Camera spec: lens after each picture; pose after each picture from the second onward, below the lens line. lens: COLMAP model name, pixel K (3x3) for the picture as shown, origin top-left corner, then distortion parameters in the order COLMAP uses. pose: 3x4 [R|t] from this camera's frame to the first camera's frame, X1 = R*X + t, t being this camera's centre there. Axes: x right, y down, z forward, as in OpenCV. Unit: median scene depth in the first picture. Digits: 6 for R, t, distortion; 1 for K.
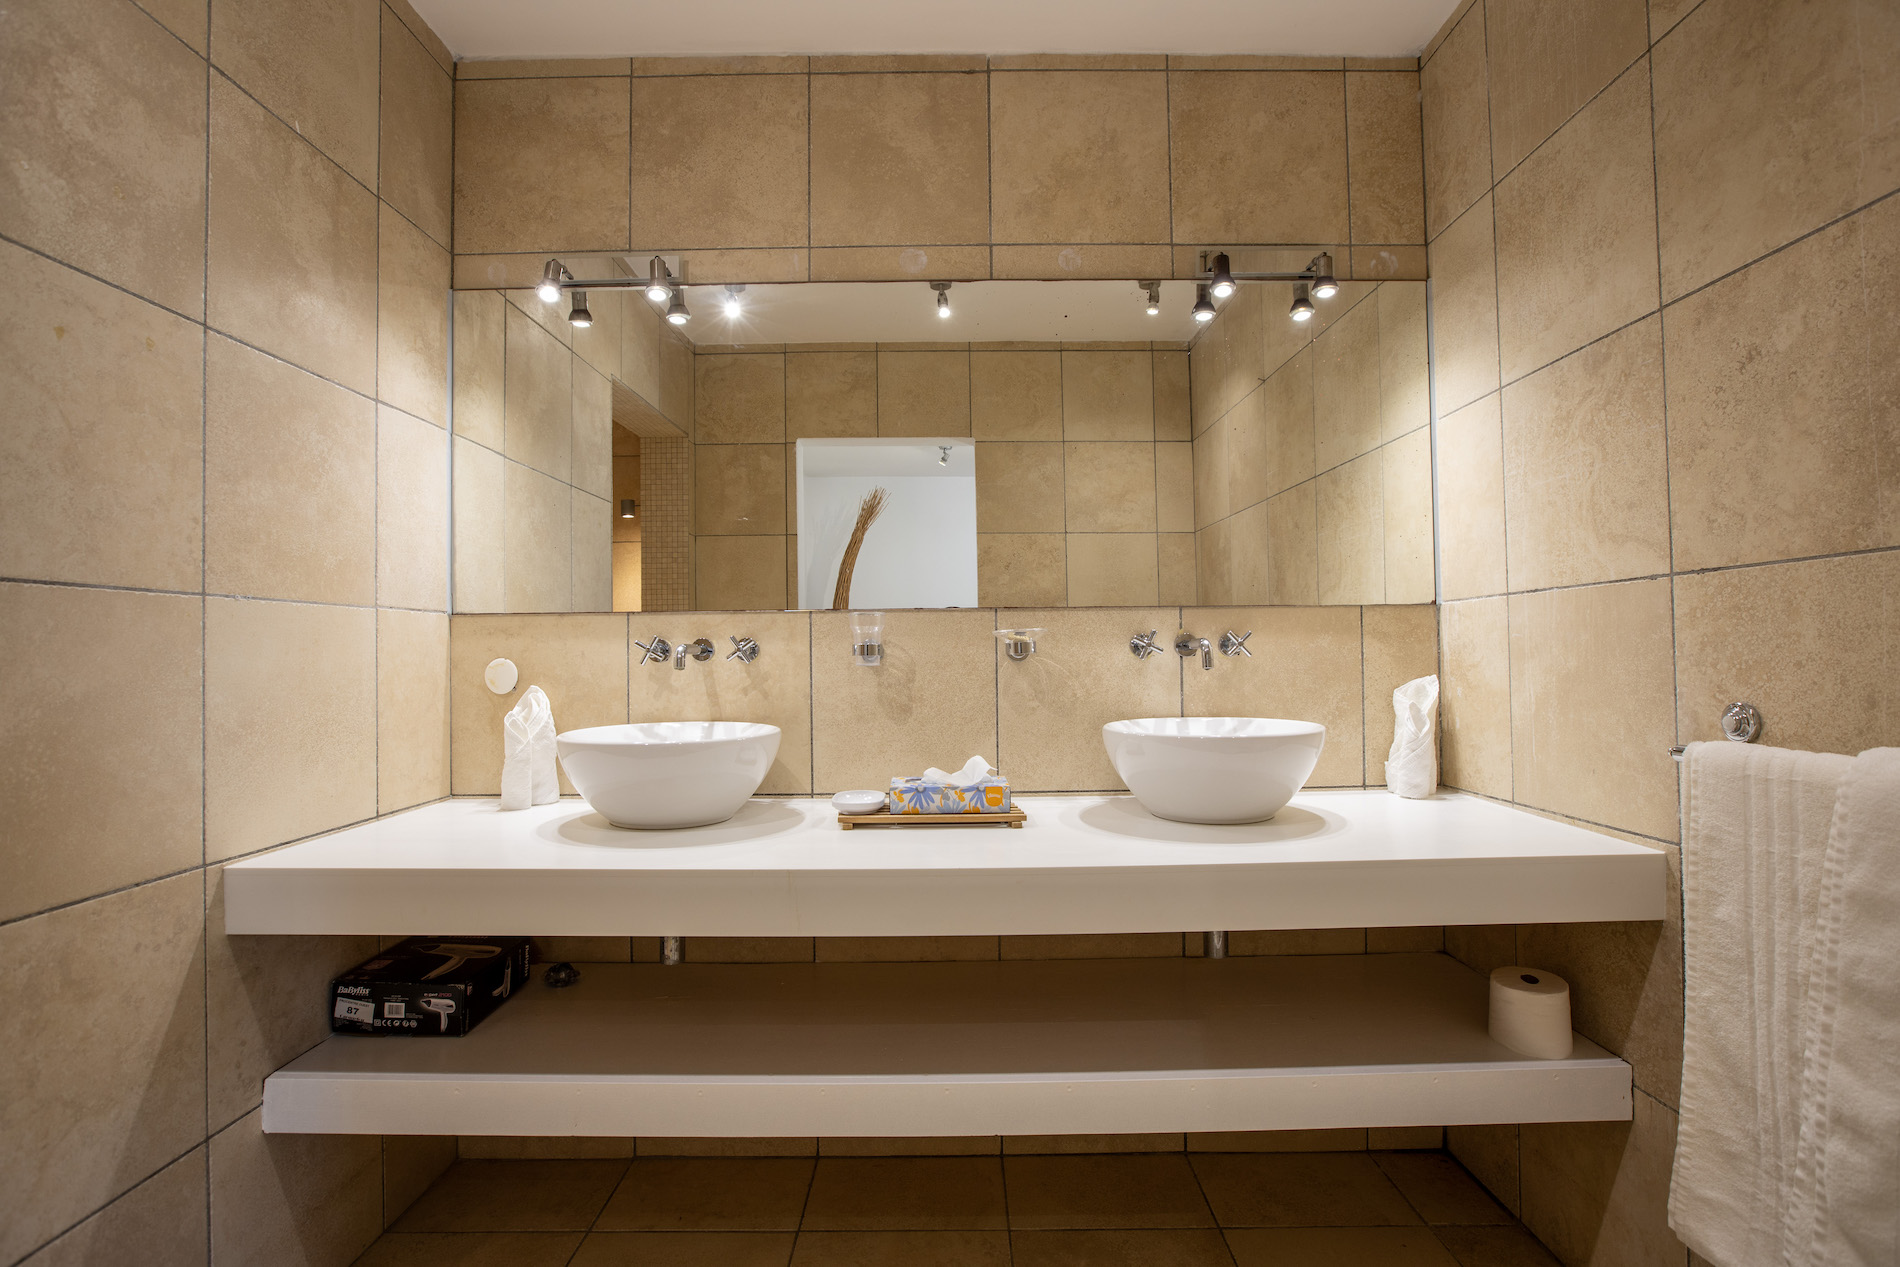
lens RADIAL K [[903.2, 0, 947.0], [0, 903.2, 640.0], [0, 0, 1]] dist [-0.049490, 0.018607]
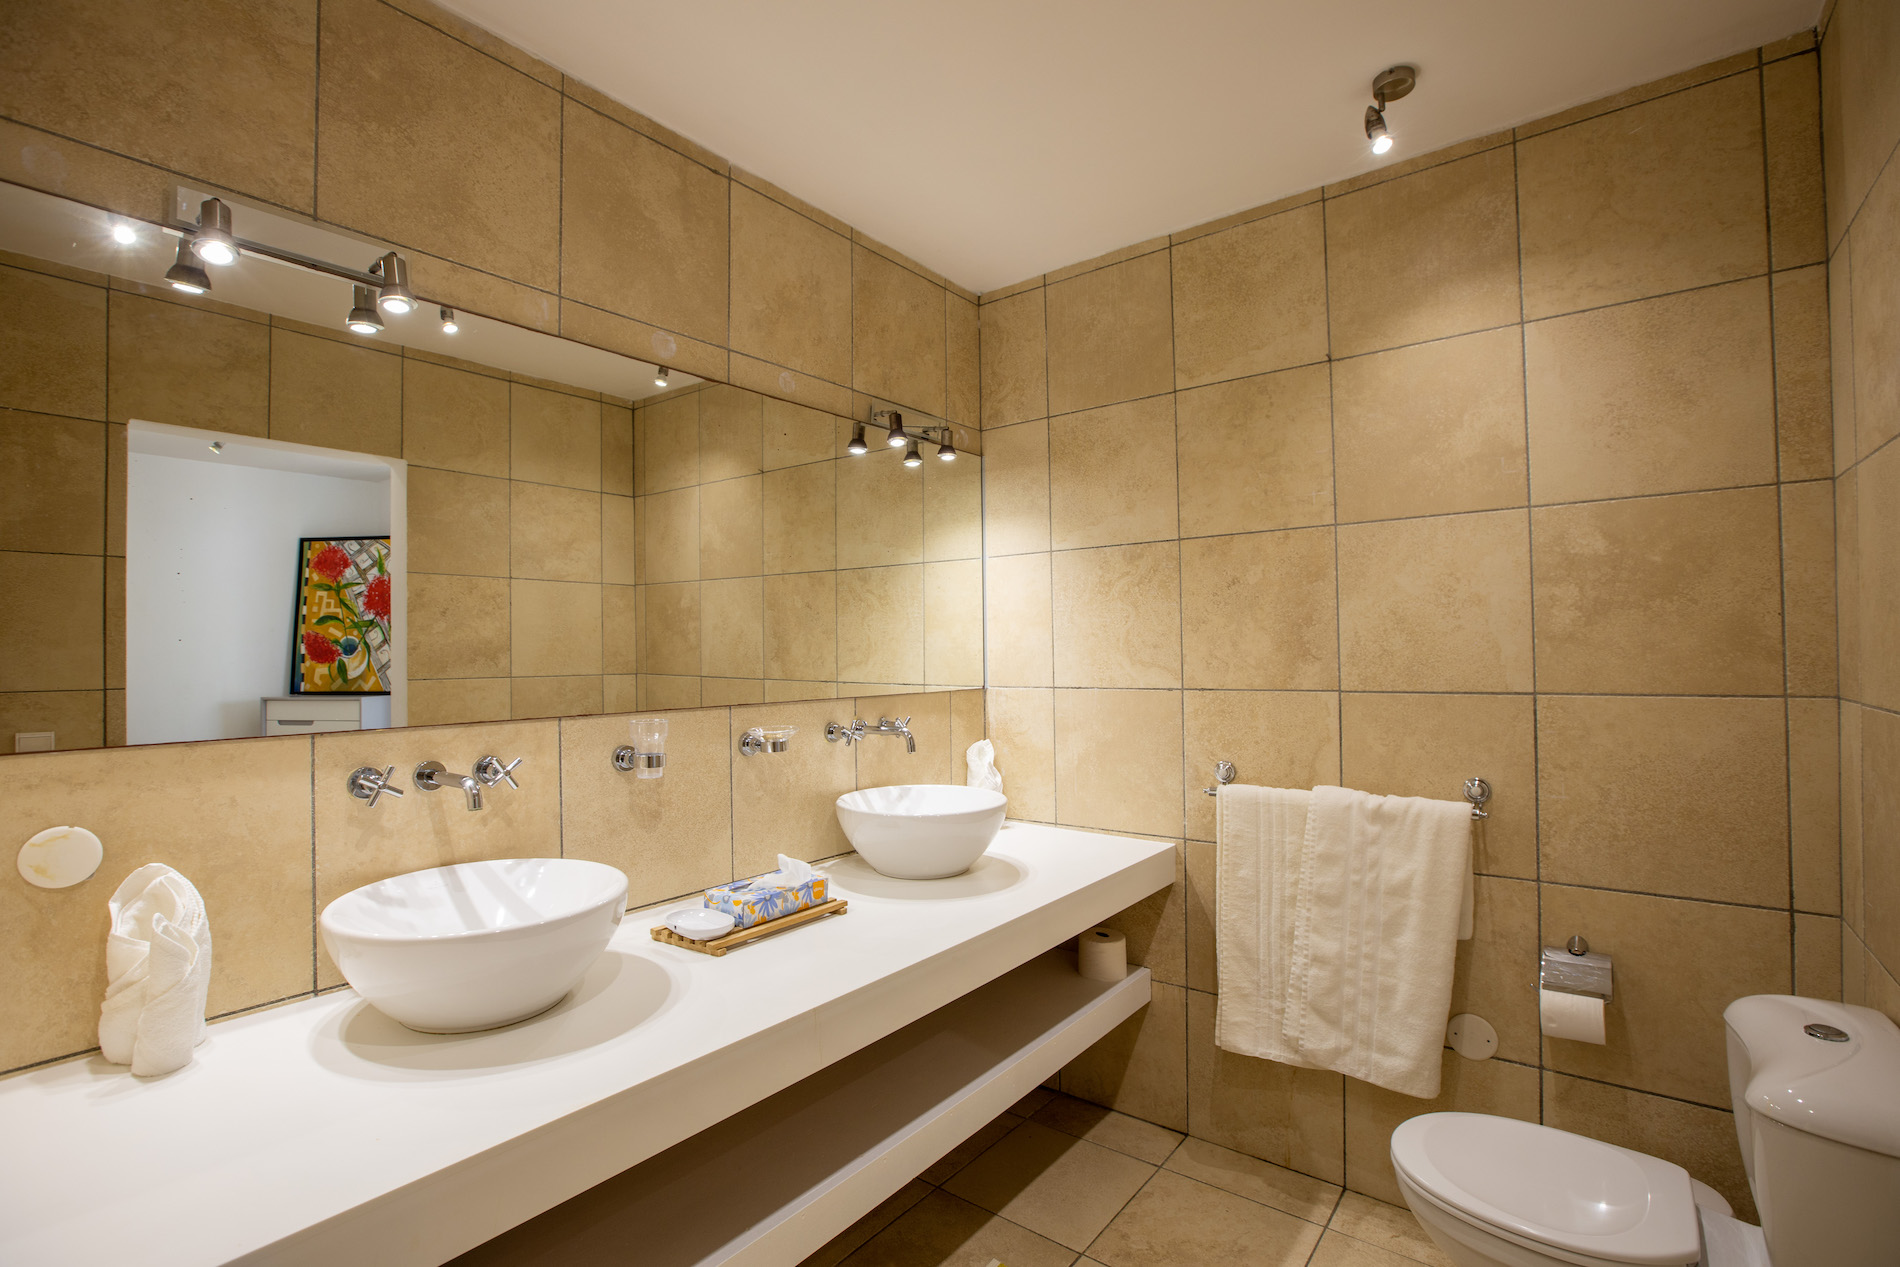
lens RADIAL K [[875.9, 0, 953.7], [0, 875.9, 640.6], [0, 0, 1]] dist [-0.055630, 0.022506]
pose [[0.608269, 0.011697, 0.793645, -0.584672], [-0.009362, 0.999928, -0.007562, -0.103675], [-0.793676, -0.002830, 0.608335, 0.191499]]
